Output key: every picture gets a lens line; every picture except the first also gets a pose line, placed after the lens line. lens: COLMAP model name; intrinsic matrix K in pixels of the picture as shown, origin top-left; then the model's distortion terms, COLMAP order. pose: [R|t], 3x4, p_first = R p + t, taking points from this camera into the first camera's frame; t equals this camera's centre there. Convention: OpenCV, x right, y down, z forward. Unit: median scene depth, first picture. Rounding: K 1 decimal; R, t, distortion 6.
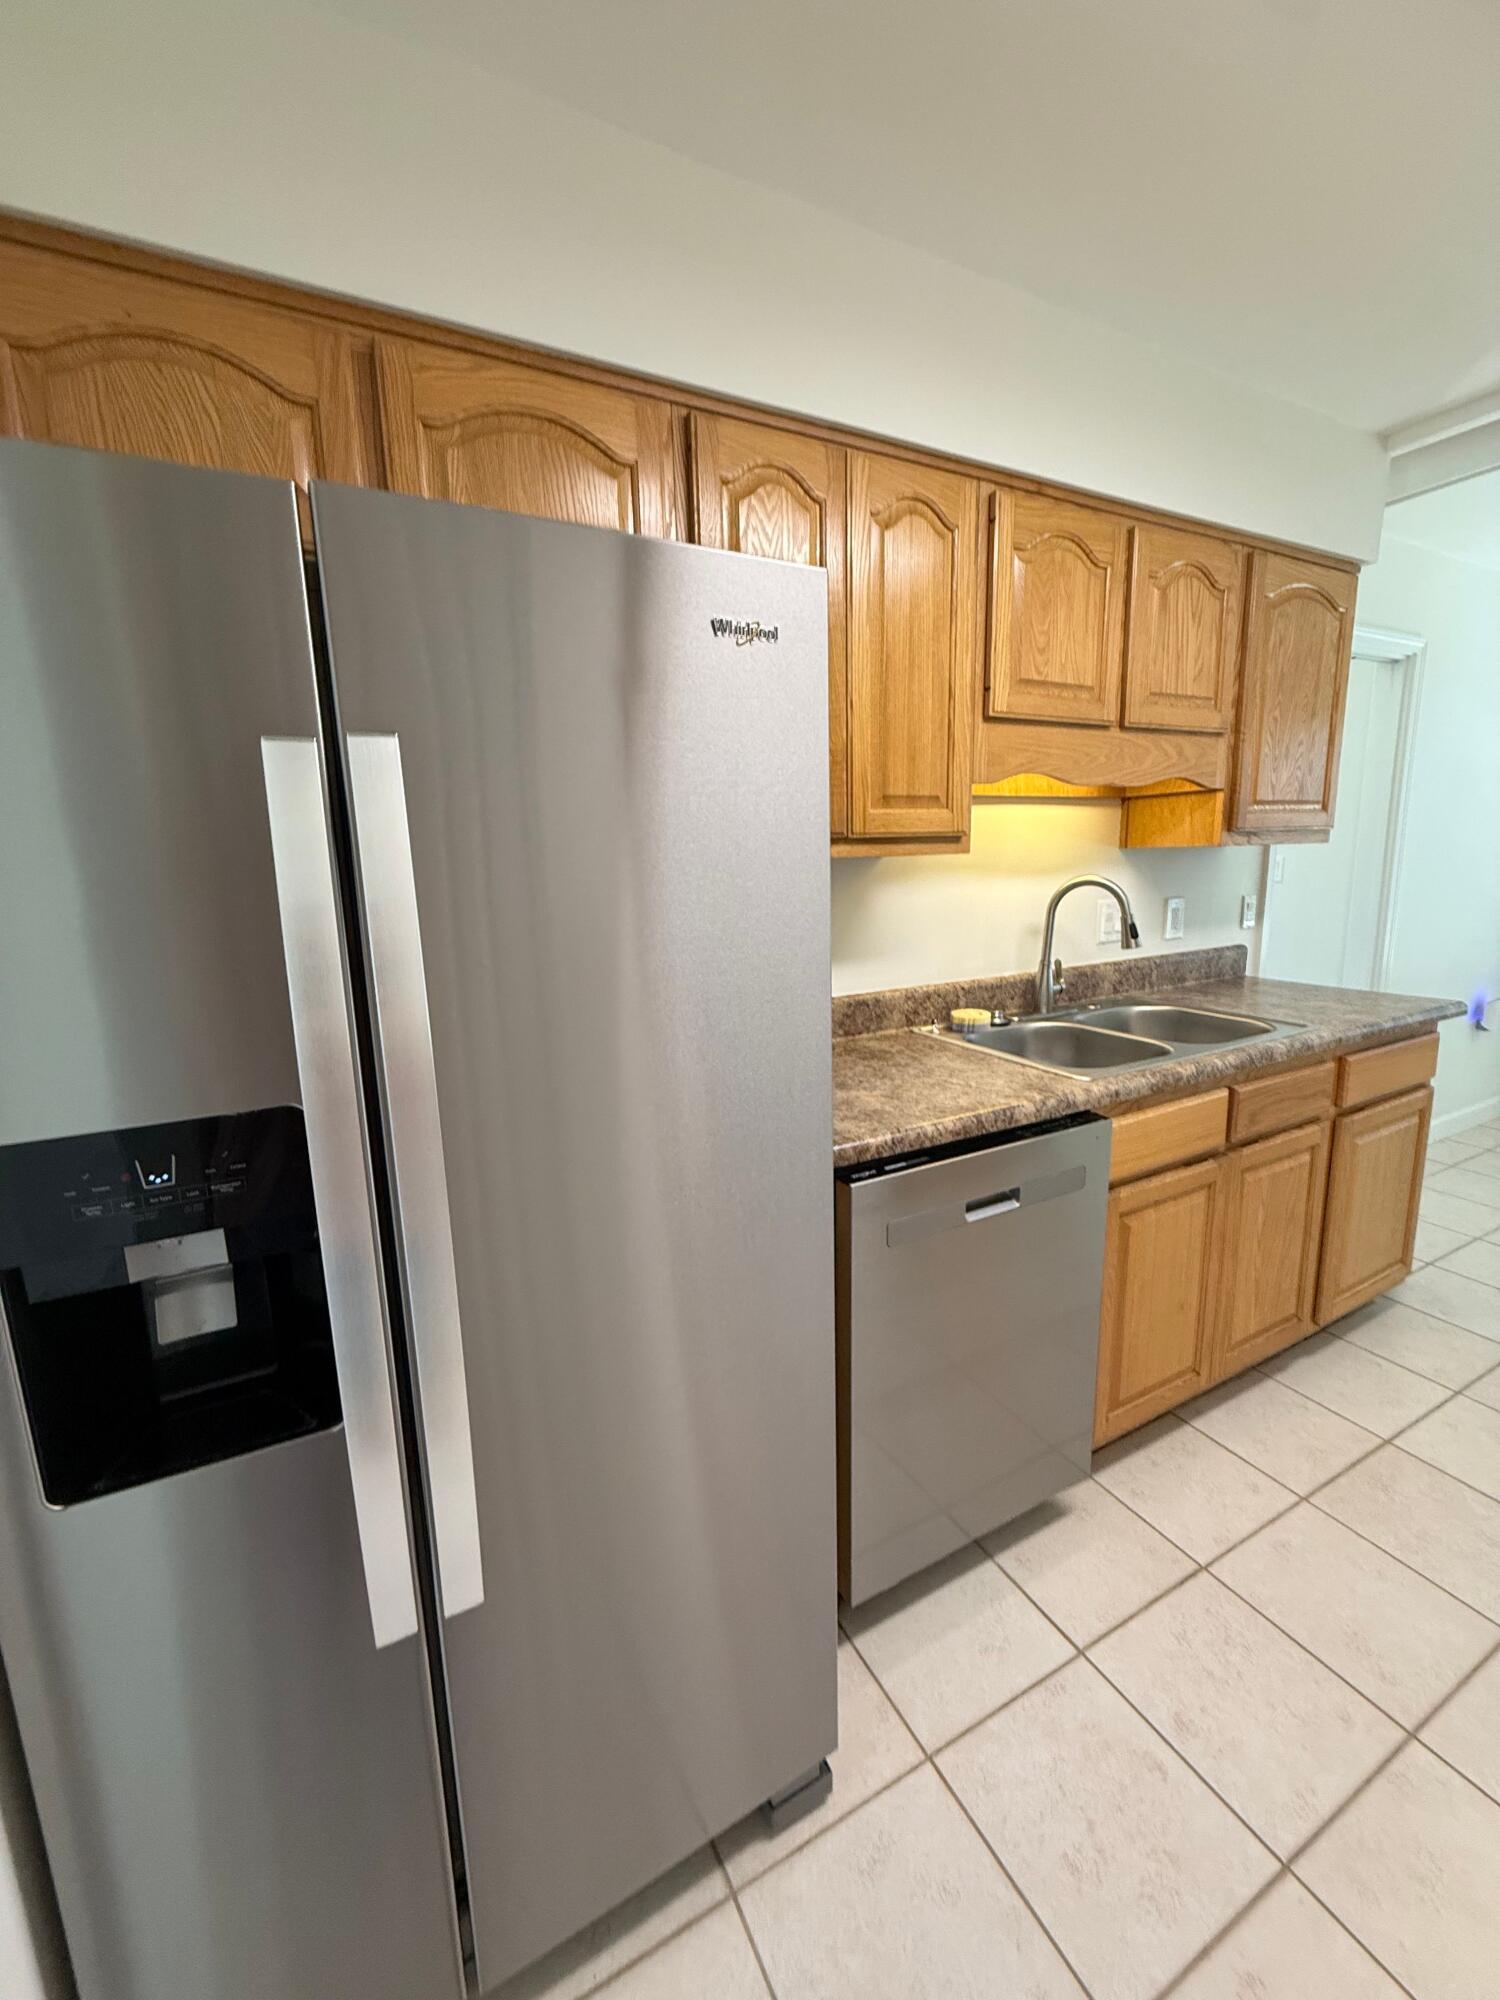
lens RADIAL K [[794.0, 0, 756.4], [0, 794.0, 994.5], [0, 0, 1]] dist [0.000000, 0.000436]
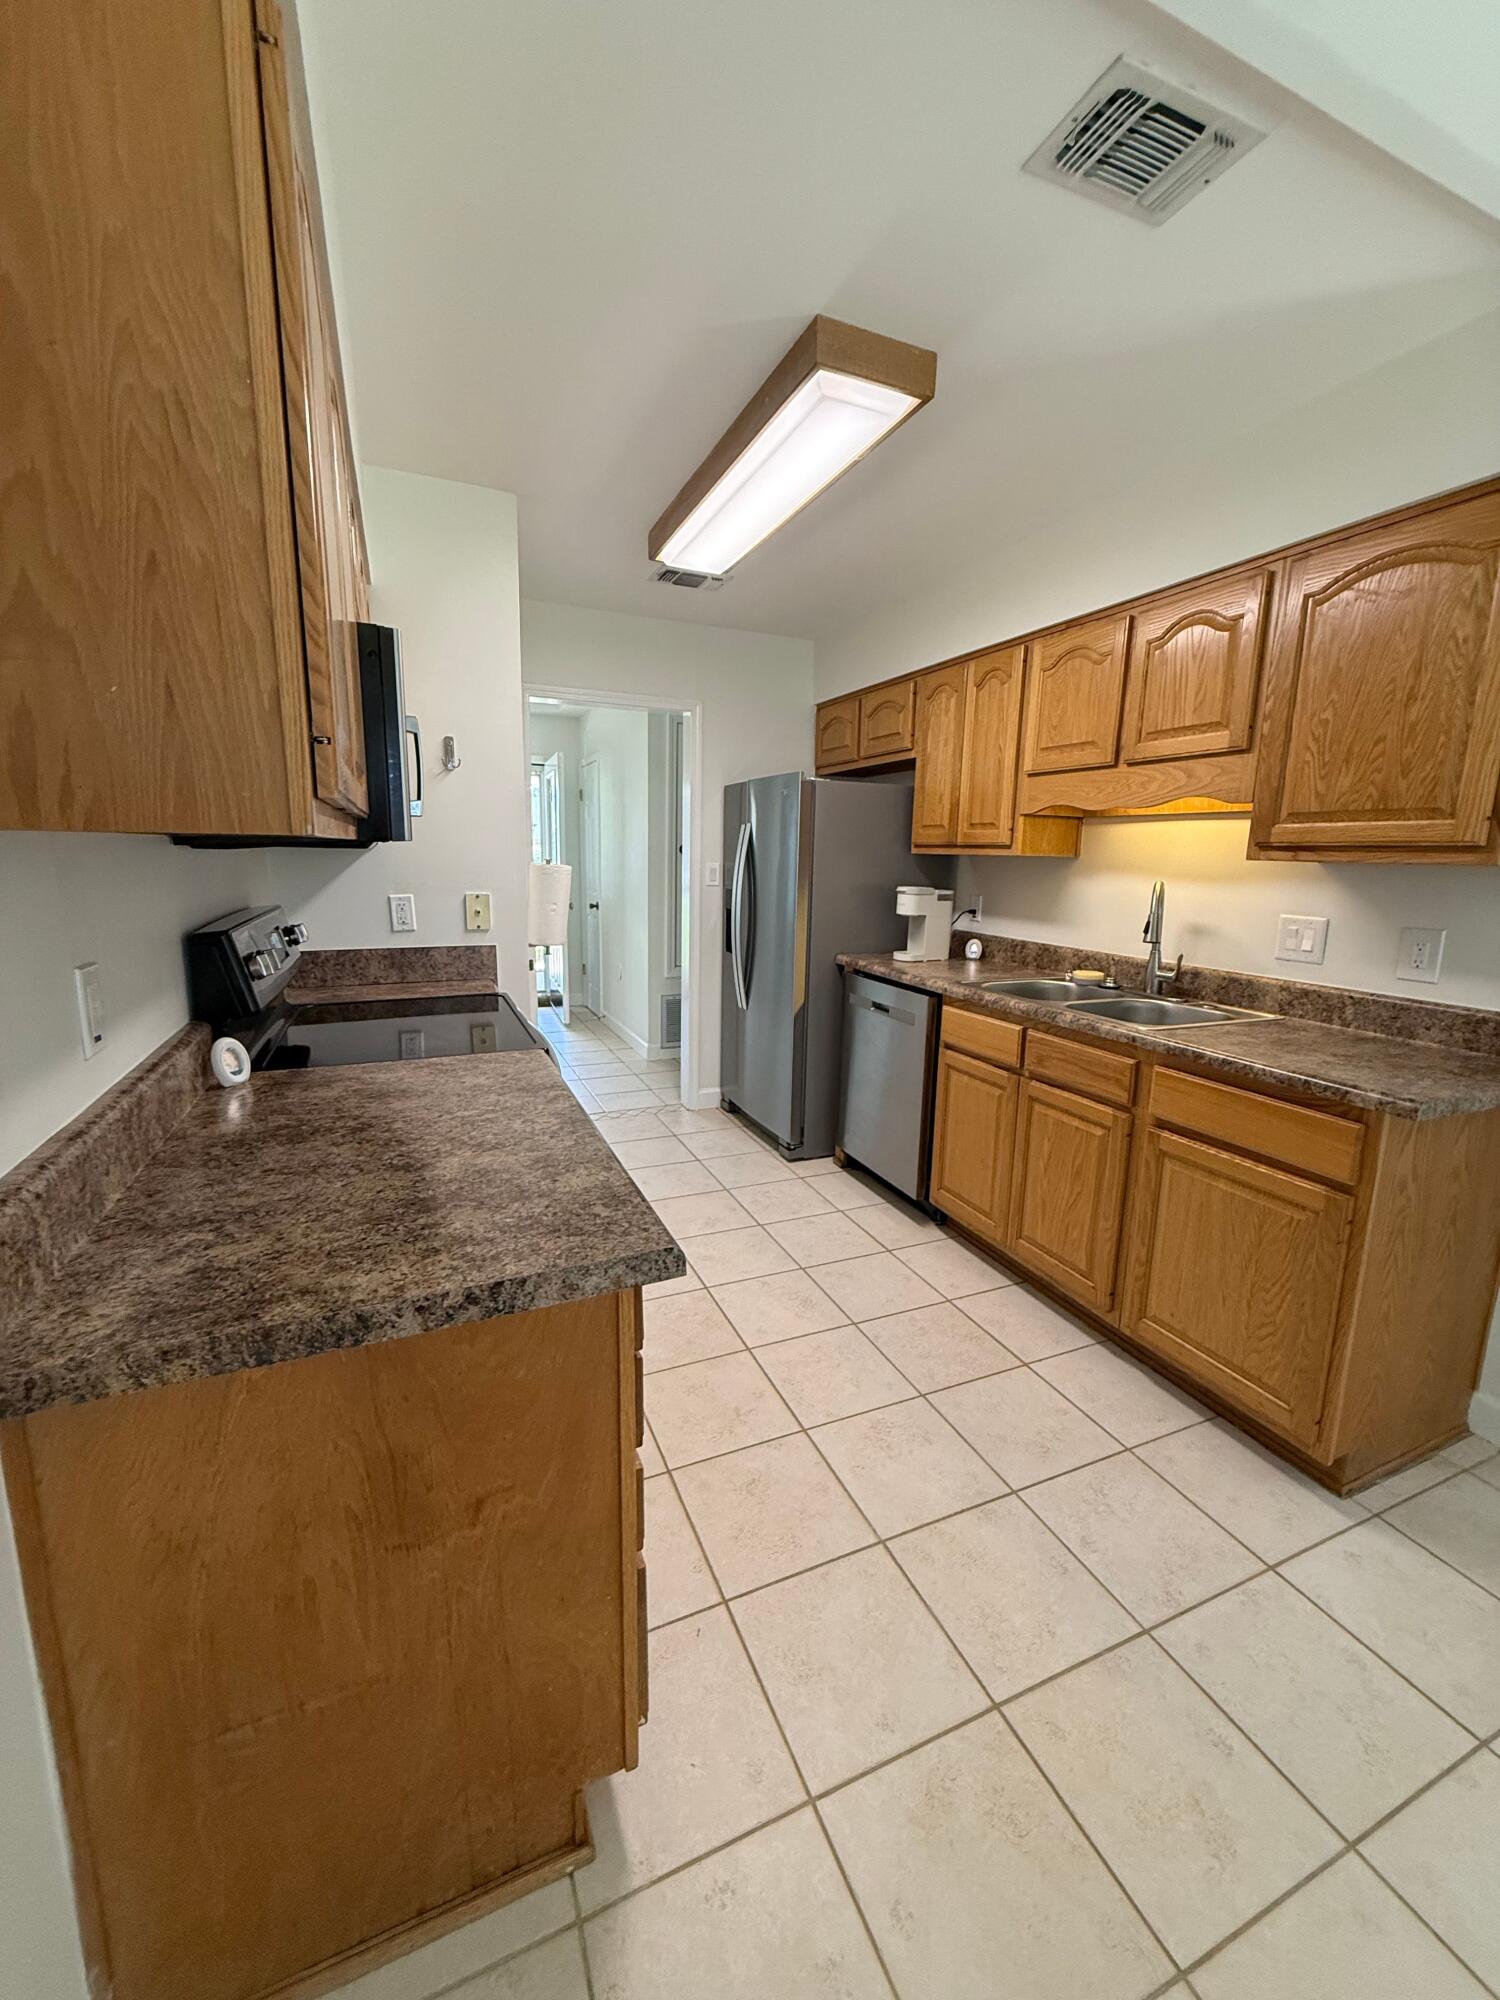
lens RADIAL K [[794.0, 0, 753.4], [0, 794.0, 999.4], [0, 0, 1]] dist [0.000000, 0.000436]
pose [[-0.063396, 0.205758, -0.976547, 1.707522], [-0.197545, 0.956567, 0.214372, -0.117114], [0.978242, 0.206503, -0.019996, 0.473620]]
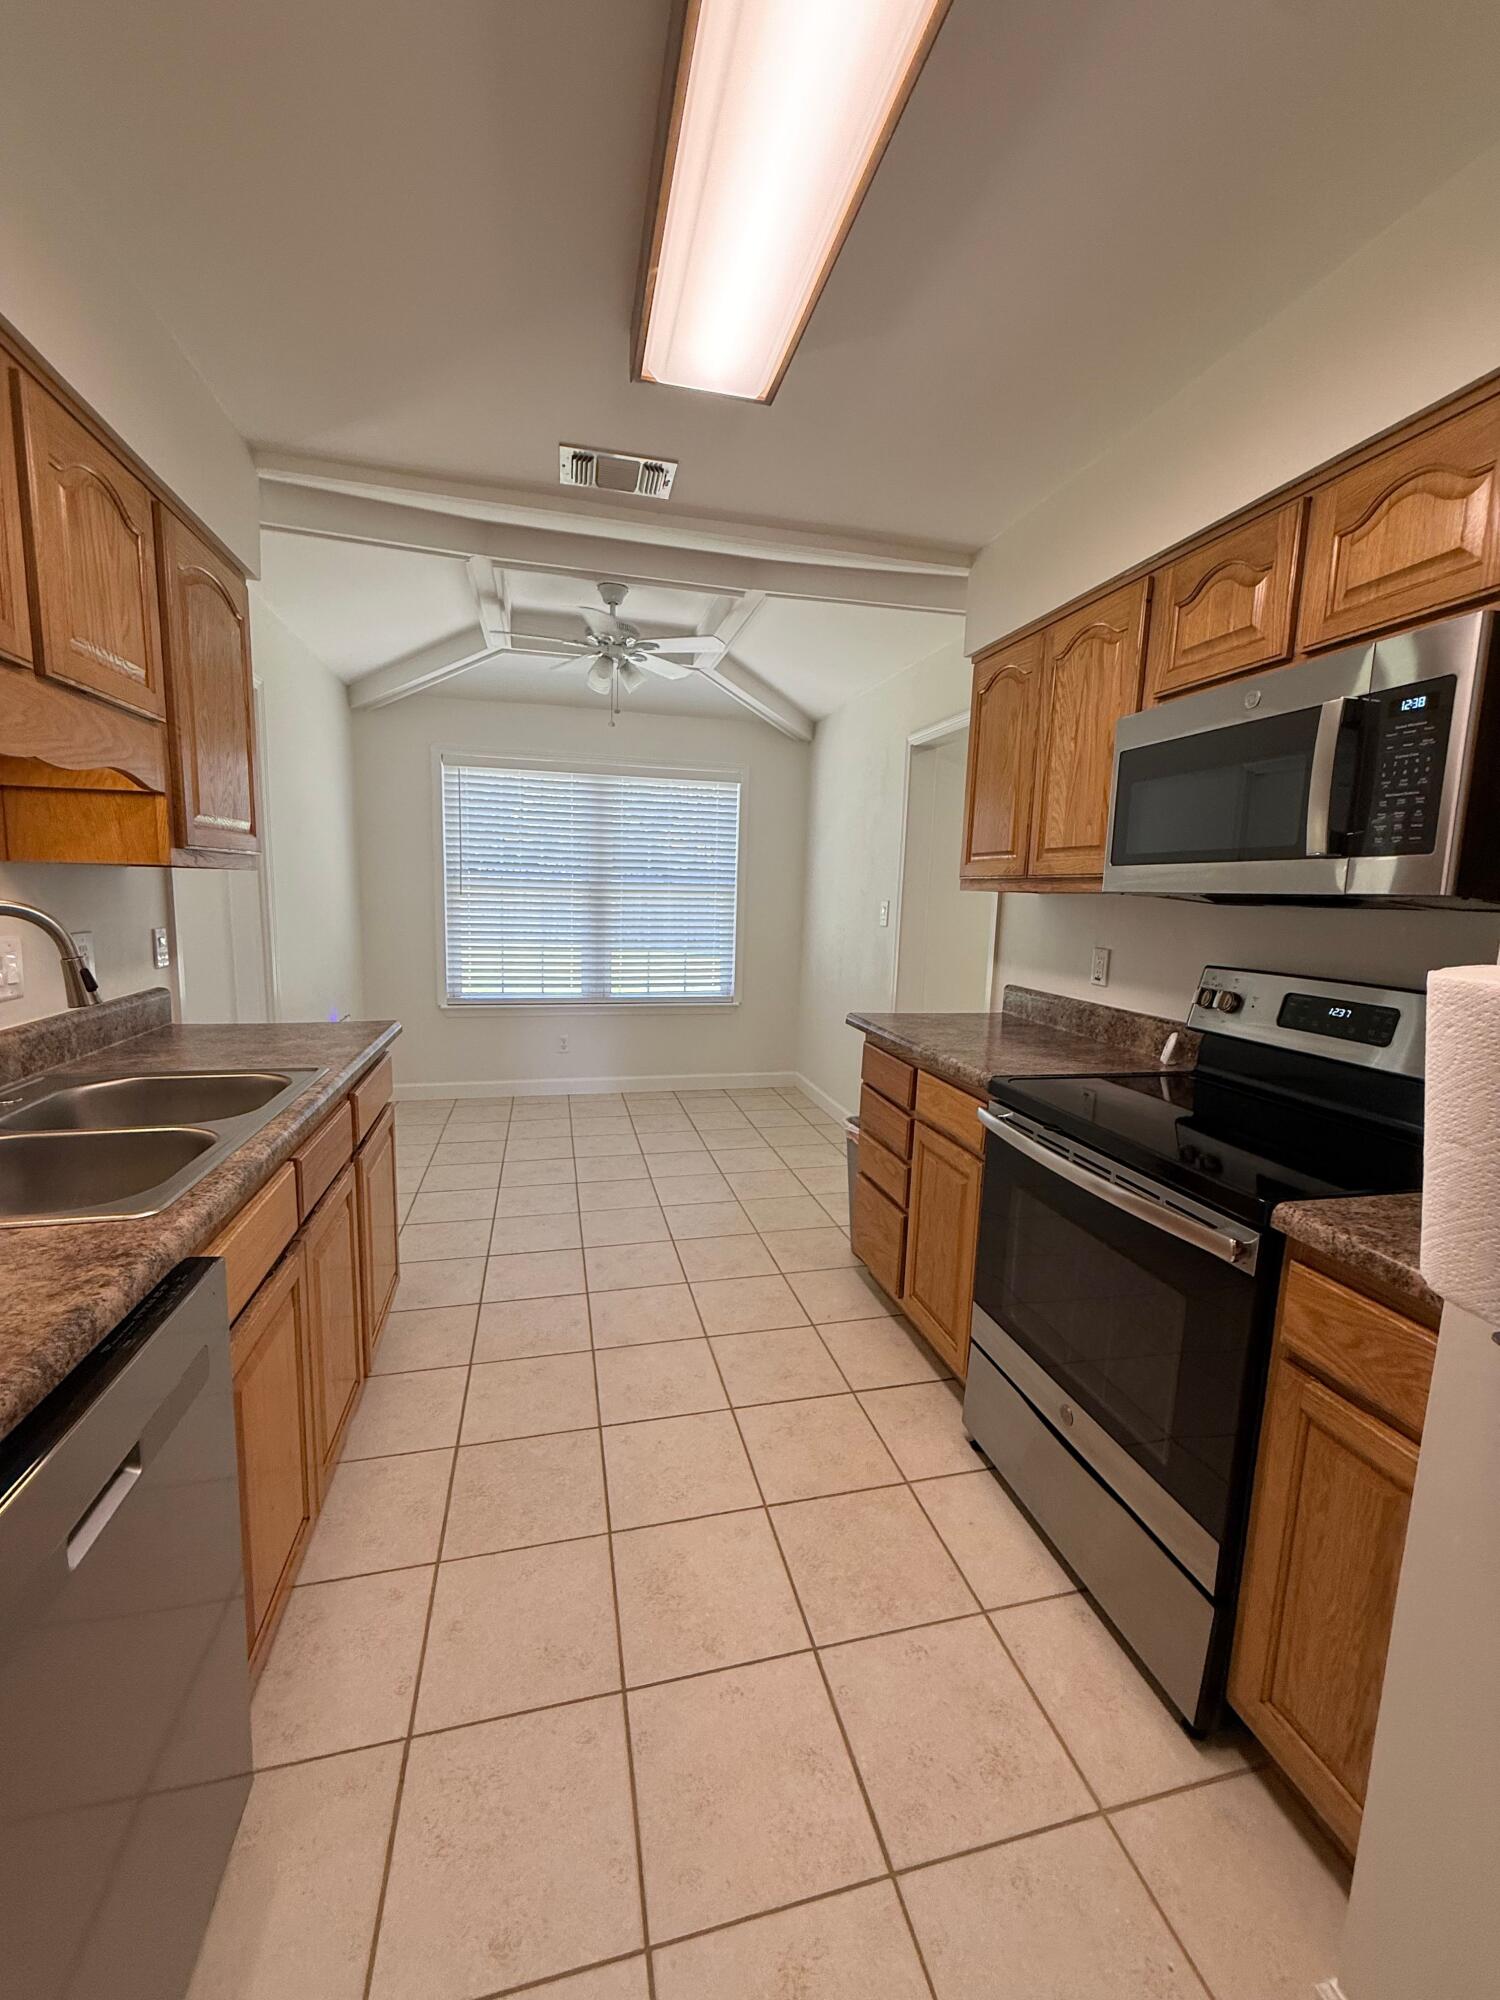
lens RADIAL K [[794.0, 0, 757.5], [0, 794.0, 994.1], [0, 0, 1]] dist [0.000000, 0.000436]
pose [[0.236279, -0.095432, 0.966988, -0.056428], [0.137382, 0.988450, 0.063981, -0.032630], [-0.961924, 0.117730, 0.246660, 0.272921]]
